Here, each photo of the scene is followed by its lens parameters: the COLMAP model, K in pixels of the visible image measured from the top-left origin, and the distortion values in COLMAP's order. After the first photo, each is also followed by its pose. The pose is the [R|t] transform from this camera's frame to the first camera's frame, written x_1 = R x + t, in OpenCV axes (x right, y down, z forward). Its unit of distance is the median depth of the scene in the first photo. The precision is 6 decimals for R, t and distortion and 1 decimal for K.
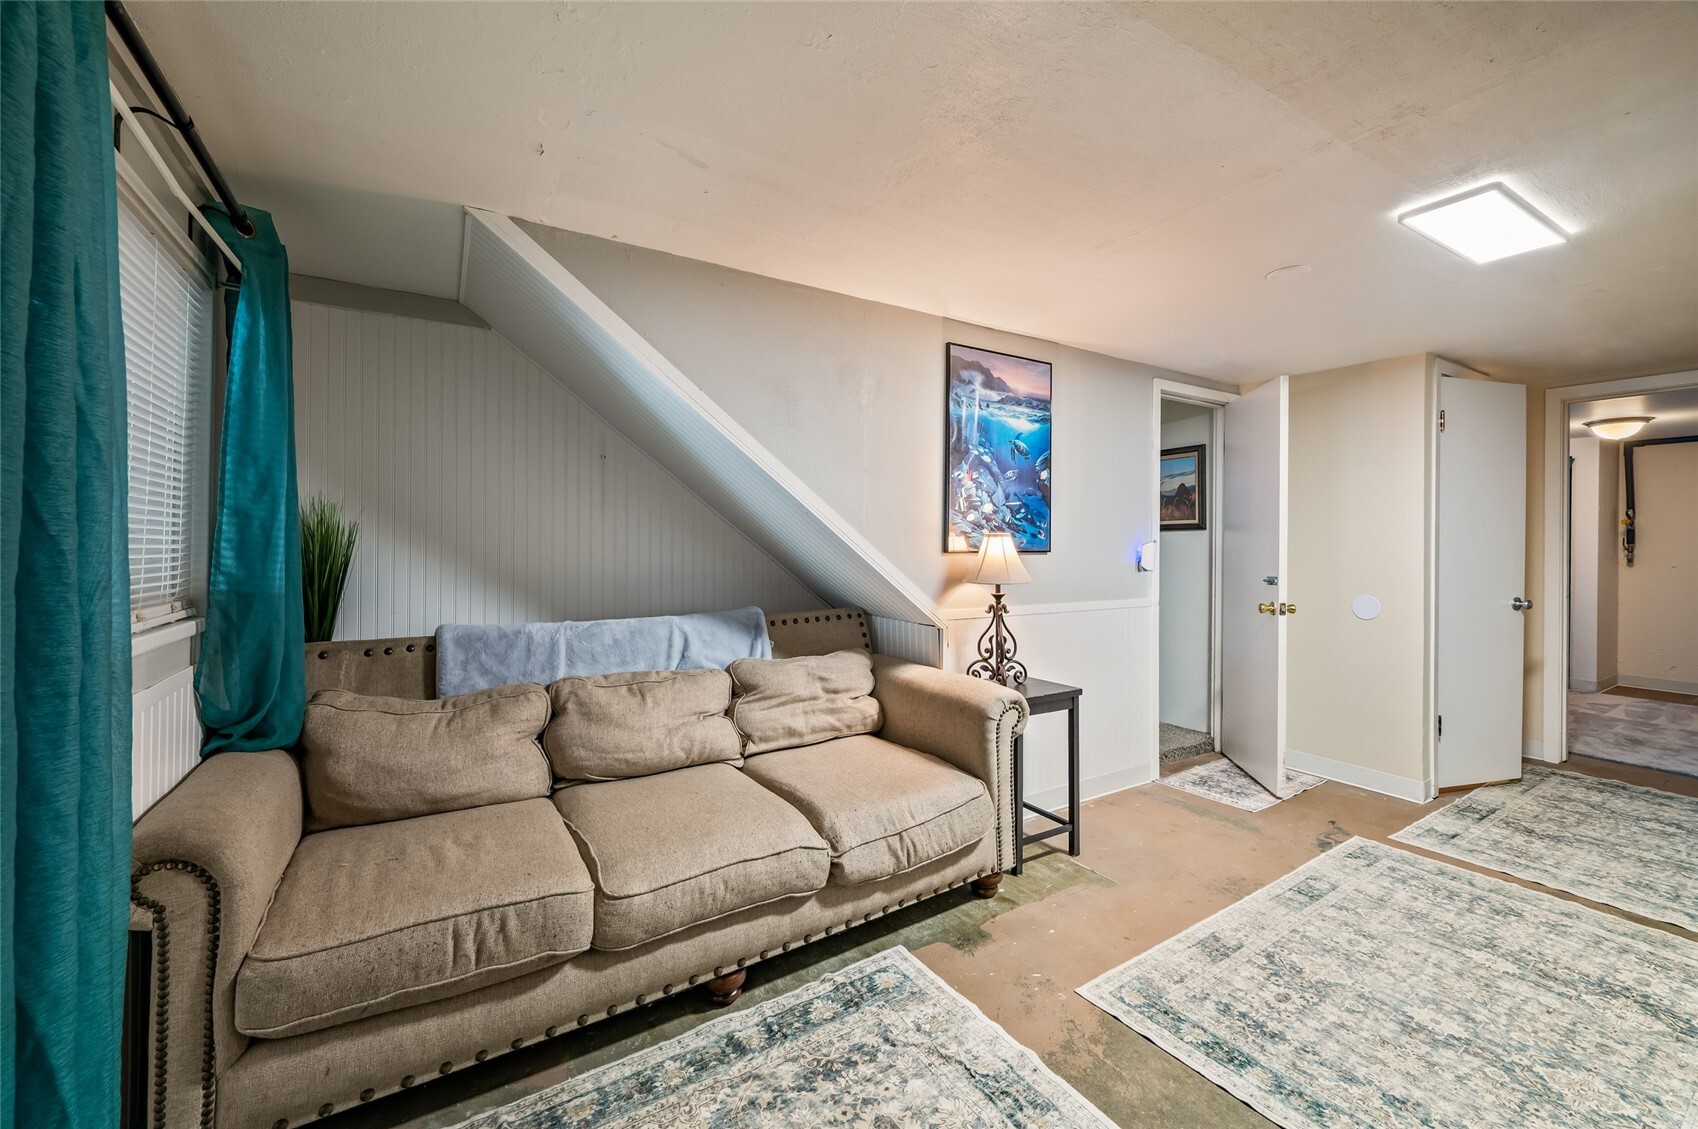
lens RADIAL K [[674.7, 0, 852.2], [0, 674.7, 552.1], [0, 0, 1]] dist [-0.000380, 0.000123]
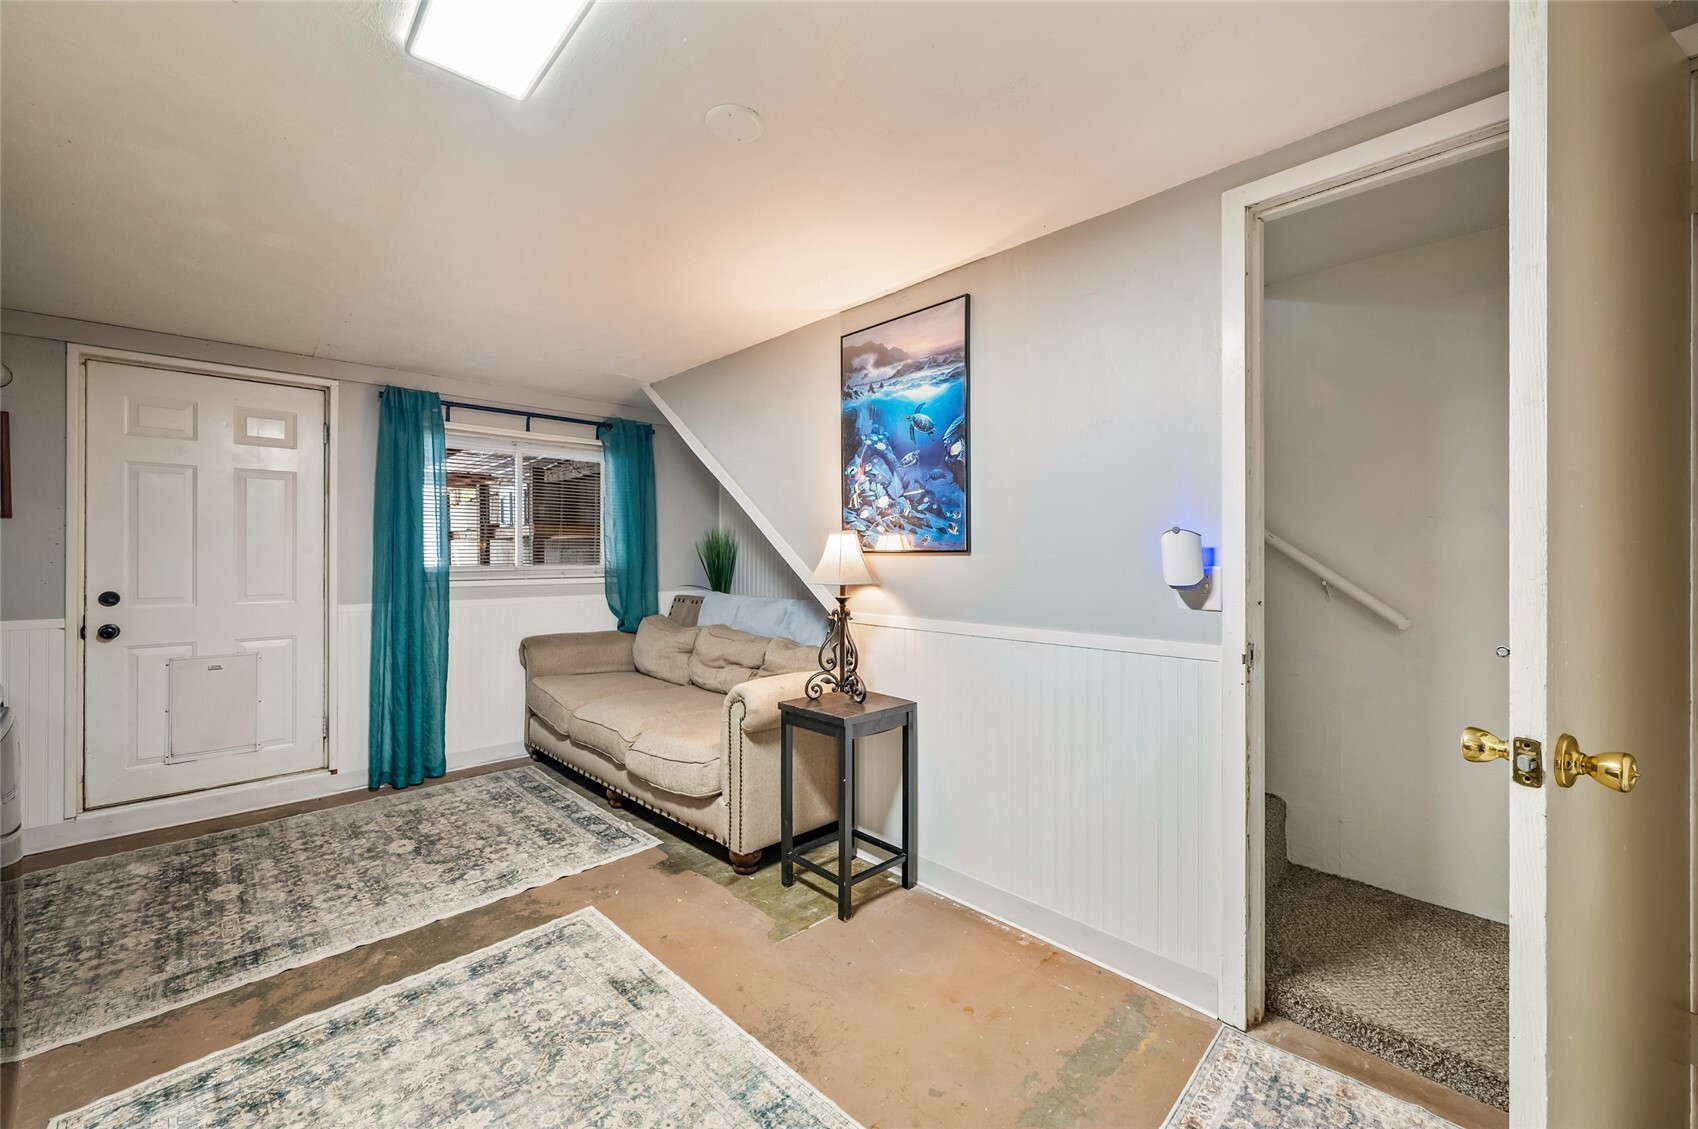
lens RADIAL K [[670.1, 0, 852.0], [0, 670.1, 564.2], [0, 0, 1]] dist [0.000496, -0.000288]
pose [[0.221731, 0.012179, -0.975032, 1.057866], [-0.009791, 0.999899, 0.010263, 0.007492], [0.975059, 0.007271, 0.221828, 0.777079]]
